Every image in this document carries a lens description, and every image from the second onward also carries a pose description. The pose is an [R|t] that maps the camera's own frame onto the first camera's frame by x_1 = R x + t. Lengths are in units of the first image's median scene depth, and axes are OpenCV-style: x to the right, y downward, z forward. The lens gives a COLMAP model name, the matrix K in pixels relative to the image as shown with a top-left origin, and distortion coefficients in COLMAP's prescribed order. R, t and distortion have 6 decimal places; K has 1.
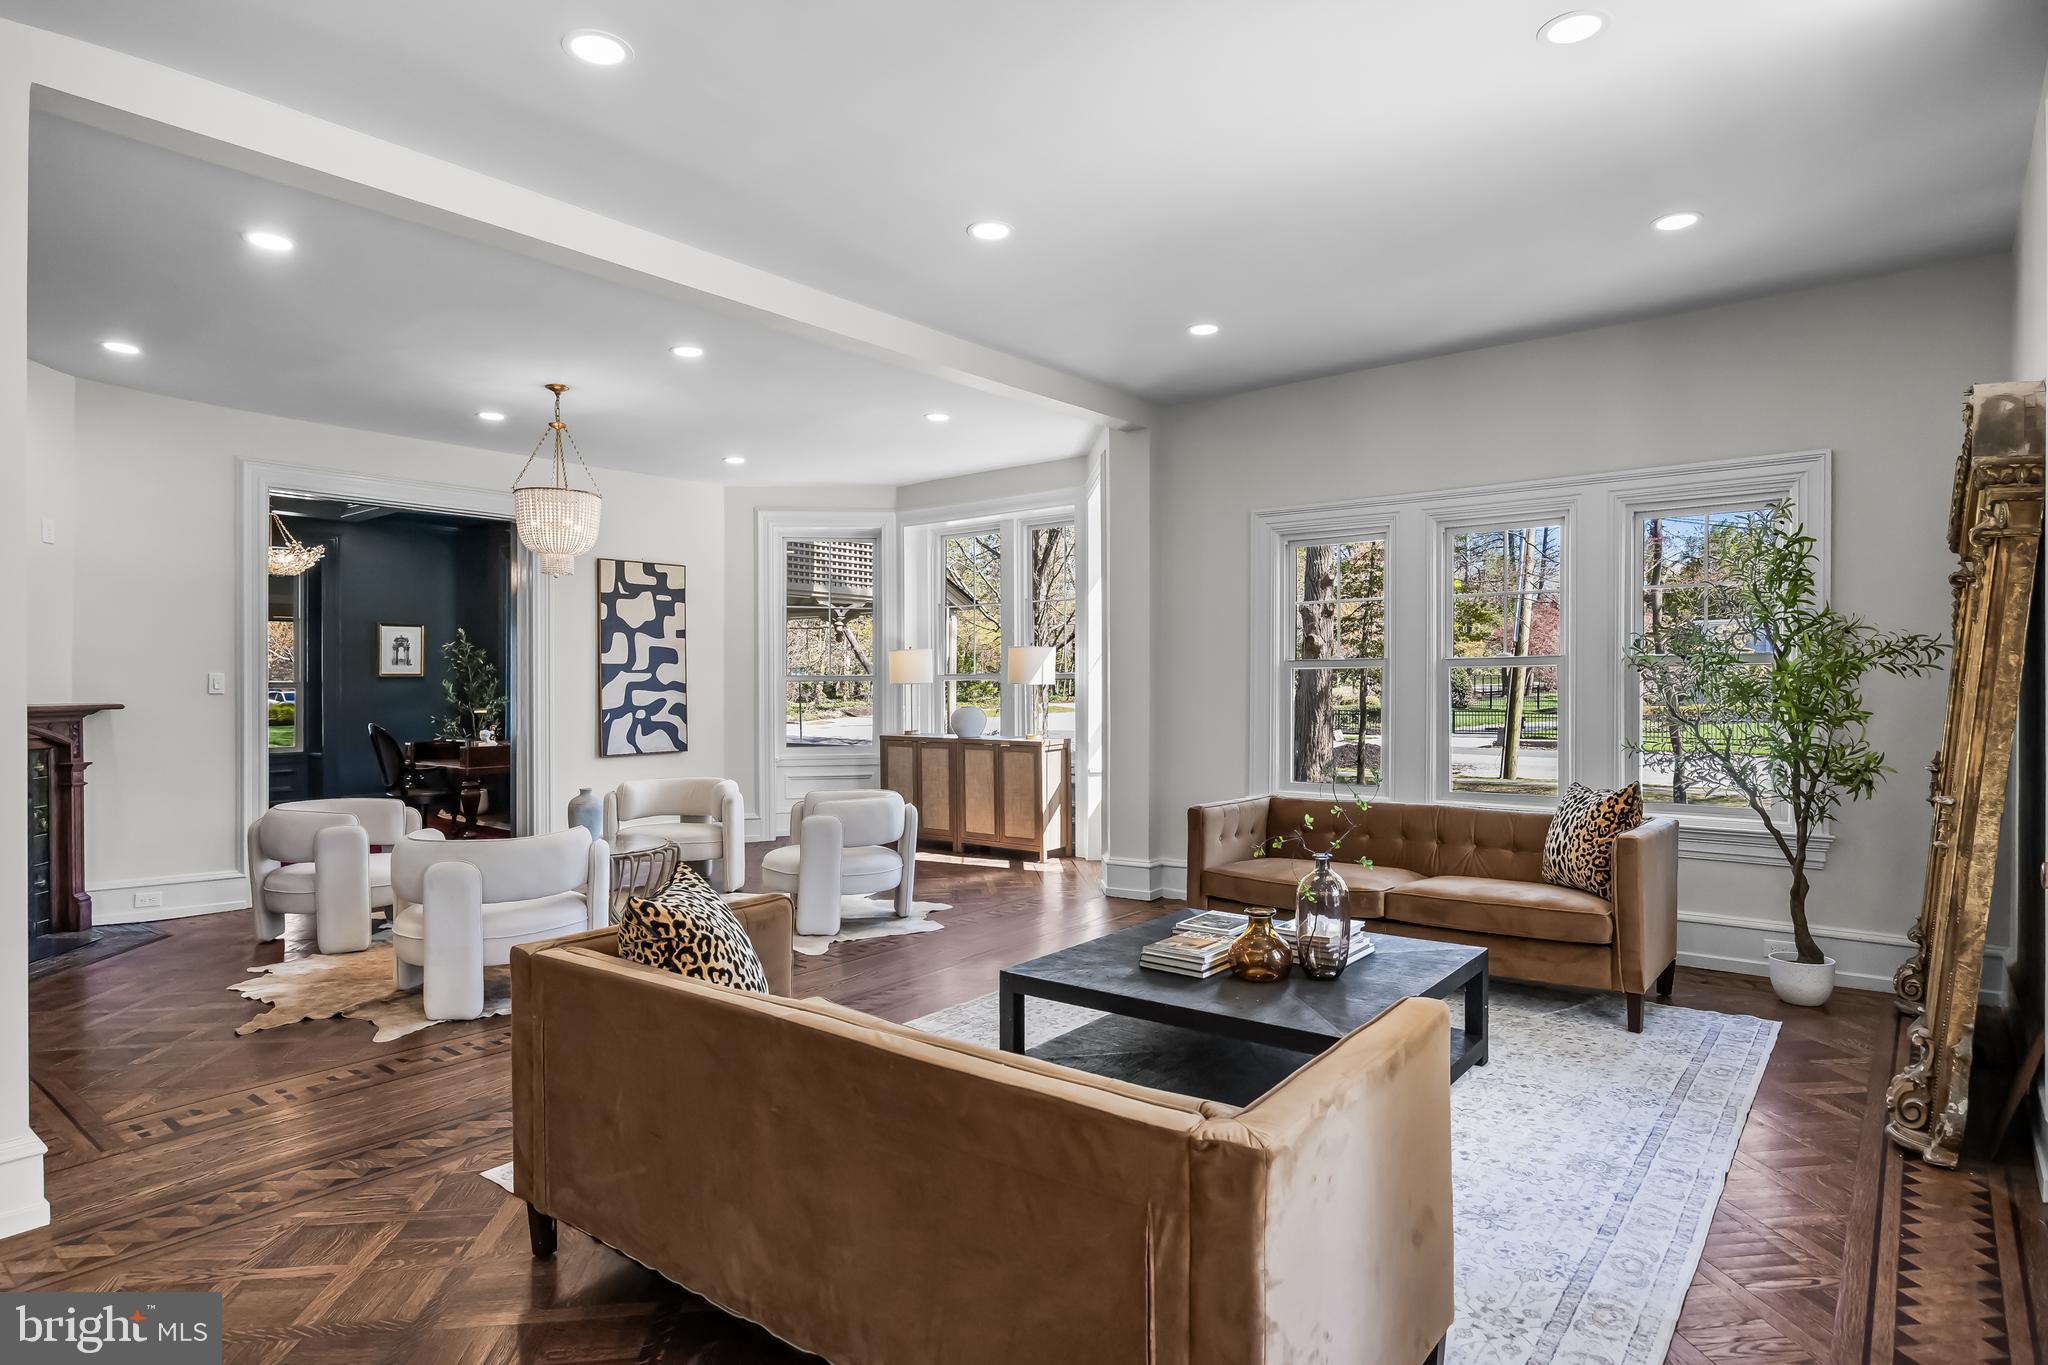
lens RADIAL K [[1150.0, 0, 1032.9], [0, 1150.0, 691.5], [0, 0, 1]] dist [-0.003881, -0.000665]
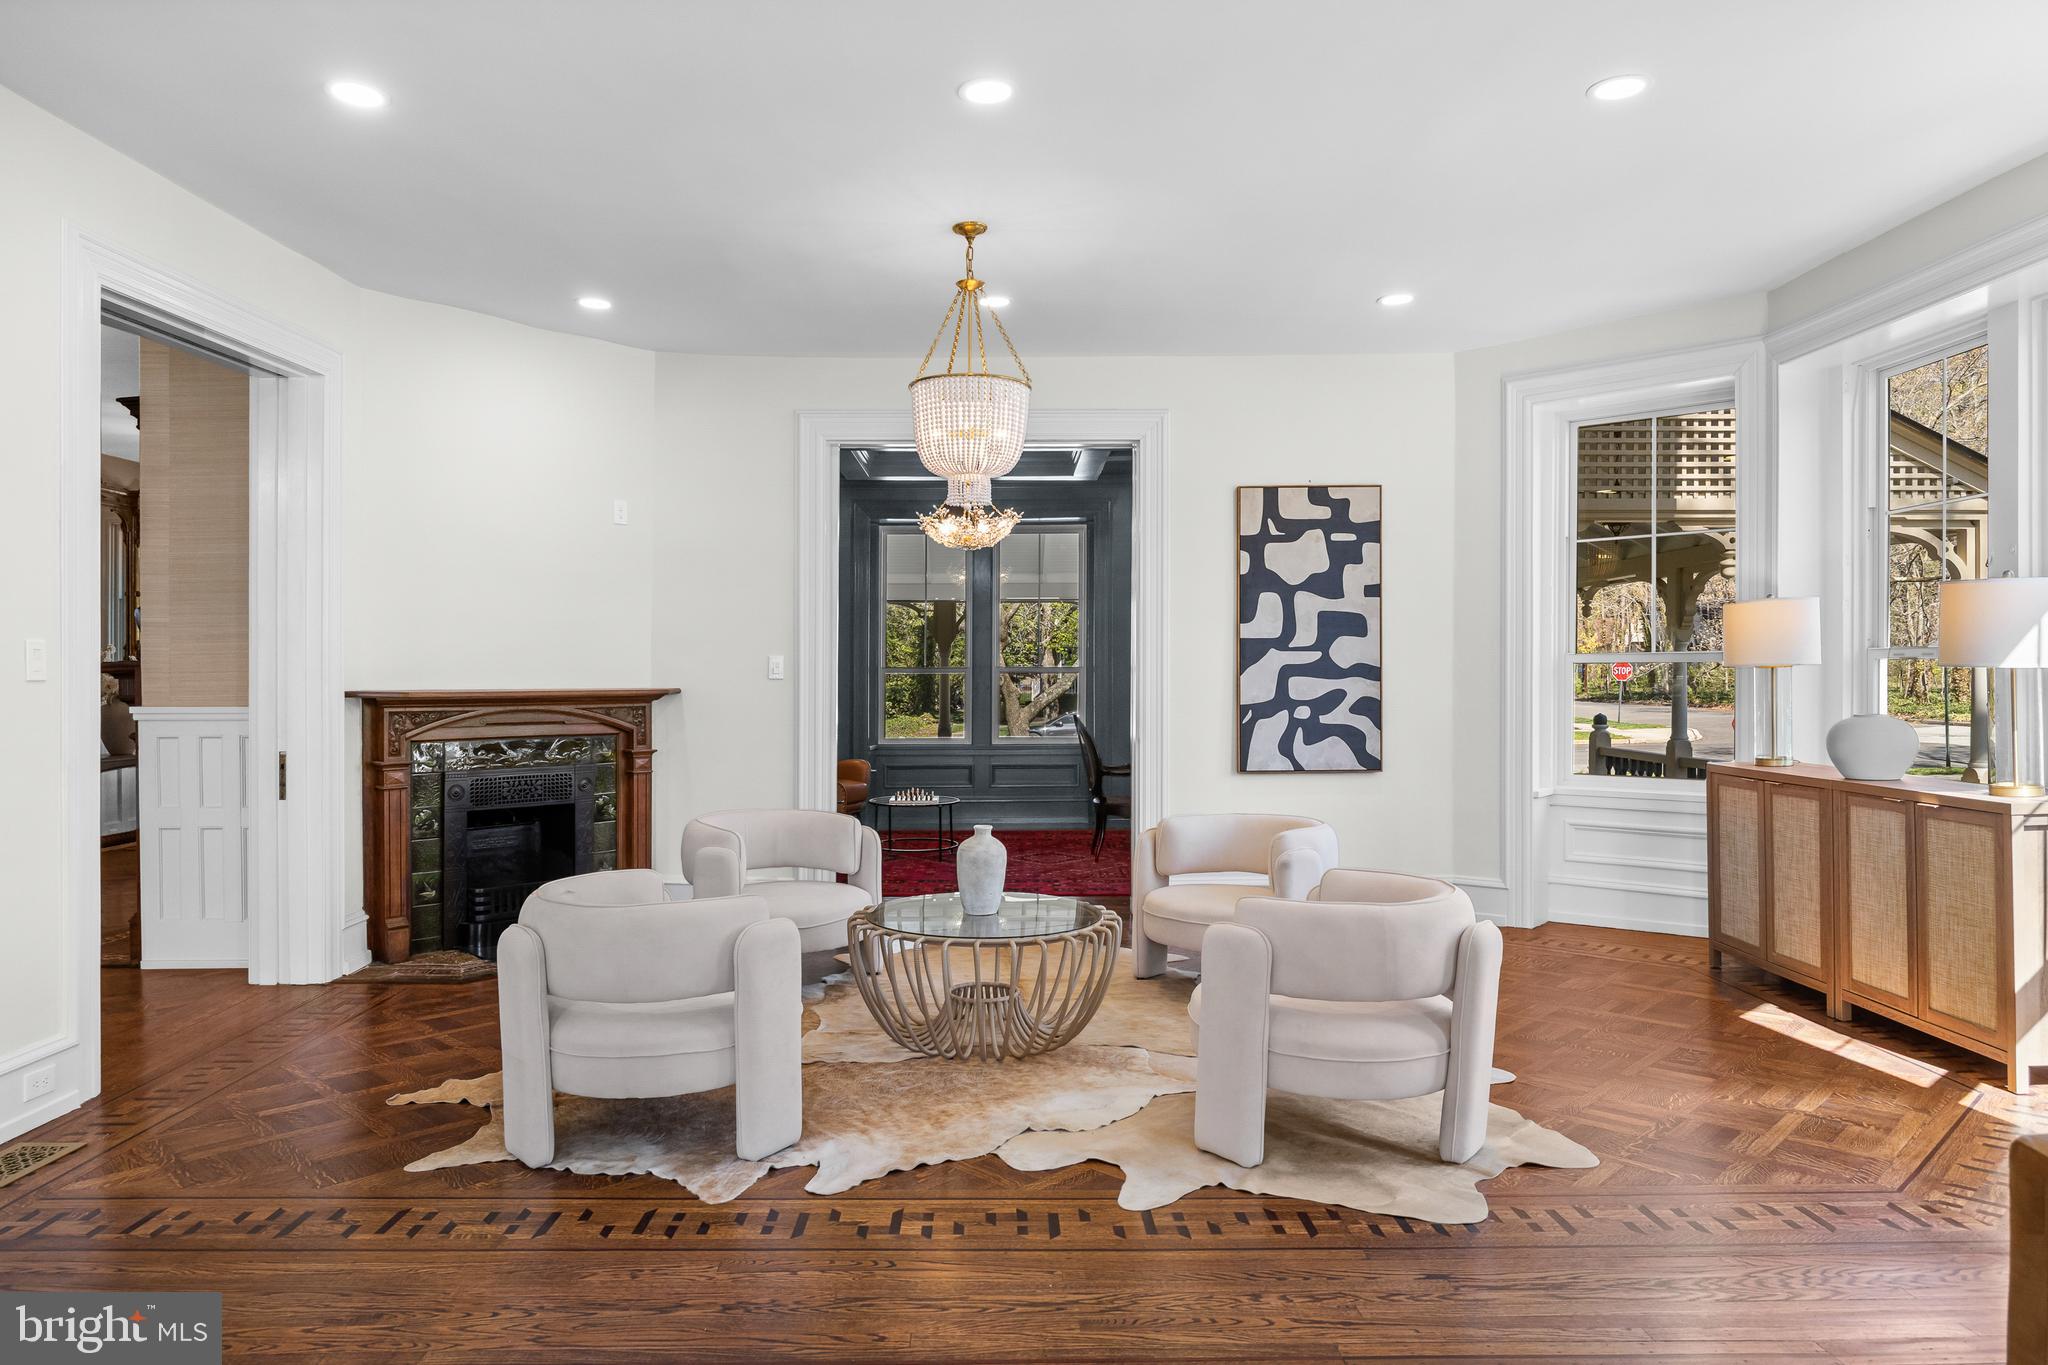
lens RADIAL K [[1265.2, 0, 1029.4], [0, 1265.2, 676.2], [0, 0, 1]] dist [-0.009335, 0.002640]
pose [[0.613664, 0.003640, -0.789559, 0.146393], [-0.004440, 0.999989, 0.001159, -0.001702], [0.789555, 0.002794, 0.613673, 0.426021]]
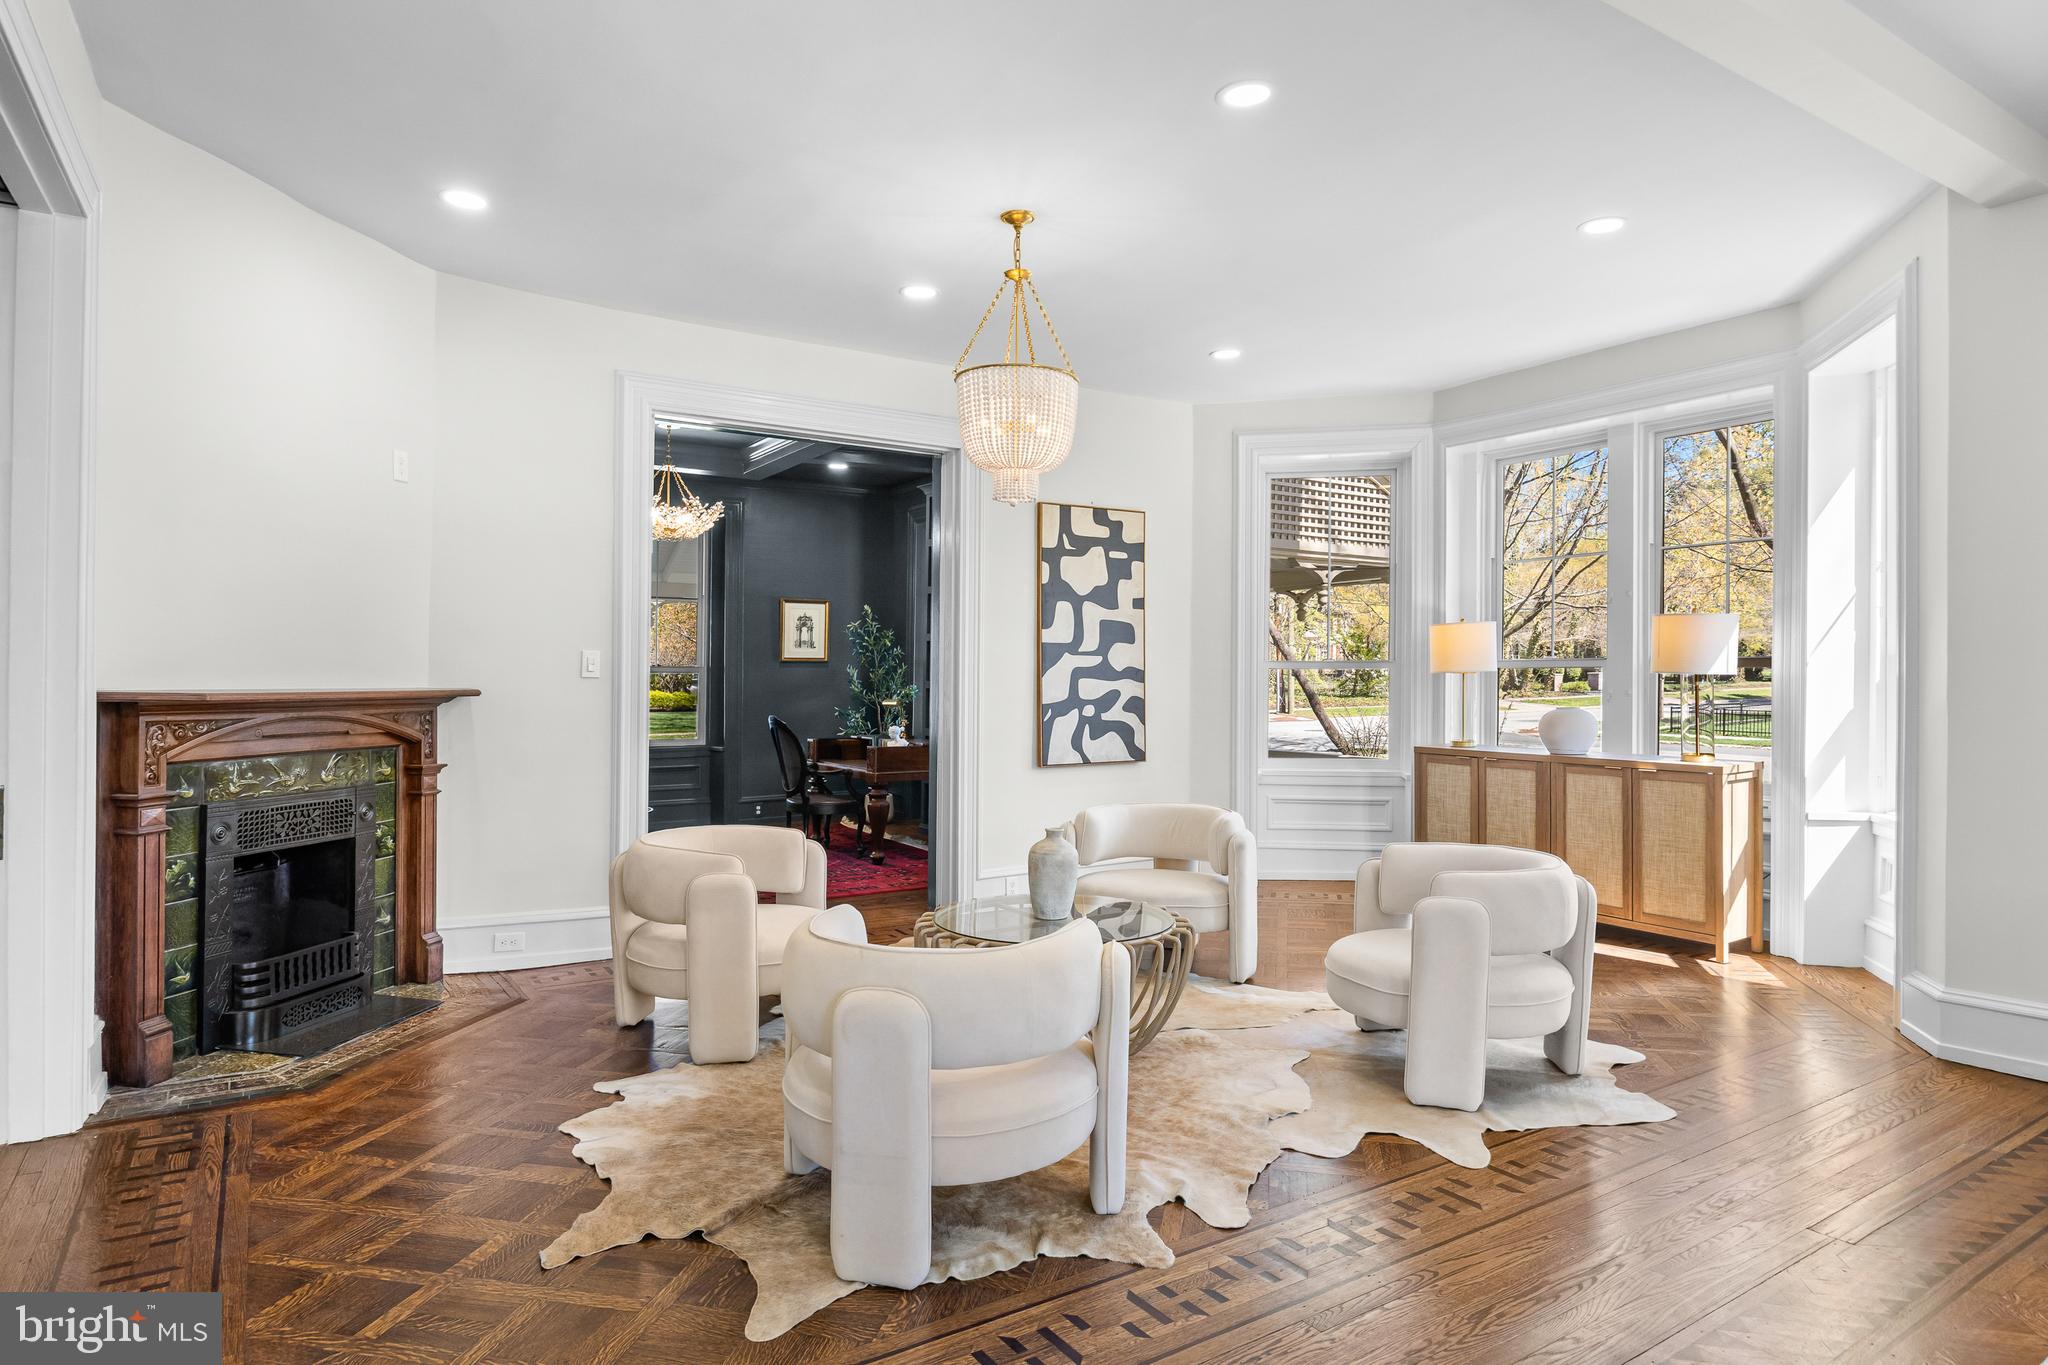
lens RADIAL K [[1150.0, 0, 991.4], [0, 1150.0, 678.5], [0, 0, 1]] dist [-0.003881, -0.000665]
pose [[0.941743, 0.008399, -0.336229, -0.151939], [-0.010000, 0.999945, -0.003031, 0.001795], [0.336186, 0.006217, 0.941775, 0.279446]]
